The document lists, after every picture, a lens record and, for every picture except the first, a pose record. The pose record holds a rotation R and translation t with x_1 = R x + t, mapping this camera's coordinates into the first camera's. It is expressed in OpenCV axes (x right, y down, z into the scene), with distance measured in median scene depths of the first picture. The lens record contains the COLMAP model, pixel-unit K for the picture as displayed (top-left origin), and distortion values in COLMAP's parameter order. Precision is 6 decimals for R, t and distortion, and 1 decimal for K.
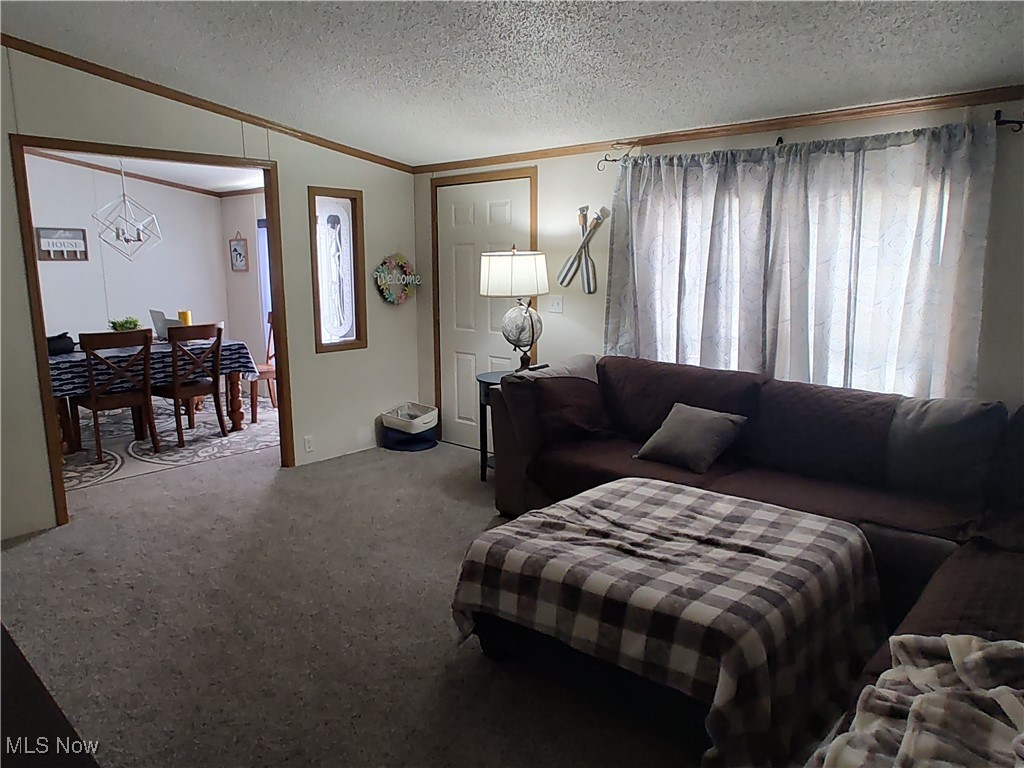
lens RADIAL K [[707.2, 0, 507.4], [0, 707.2, 389.2], [0, 0, 1]] dist [-0.011850, 0.033721]
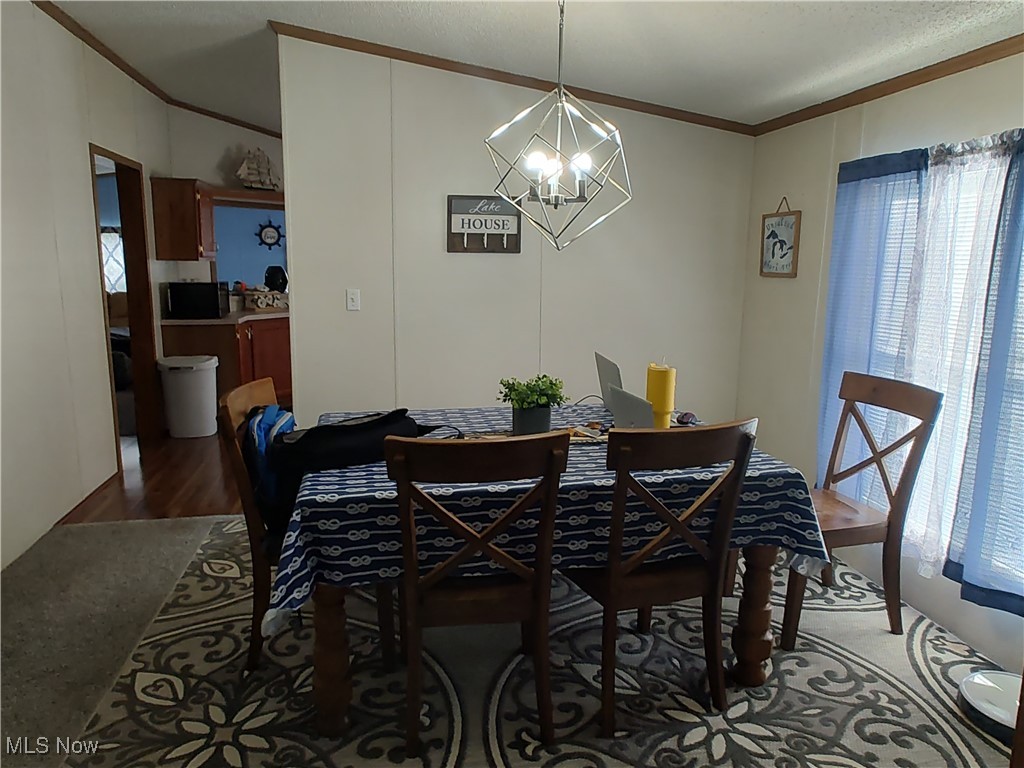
lens RADIAL K [[707.2, 0, 502.4], [0, 707.2, 388.2], [0, 0, 1]] dist [-0.011850, 0.033721]
pose [[0.790092, 0.117369, -0.601647, -0.279570], [-0.122285, 0.991949, 0.032923, -0.101647], [0.600667, 0.047560, 0.798084, 0.611828]]
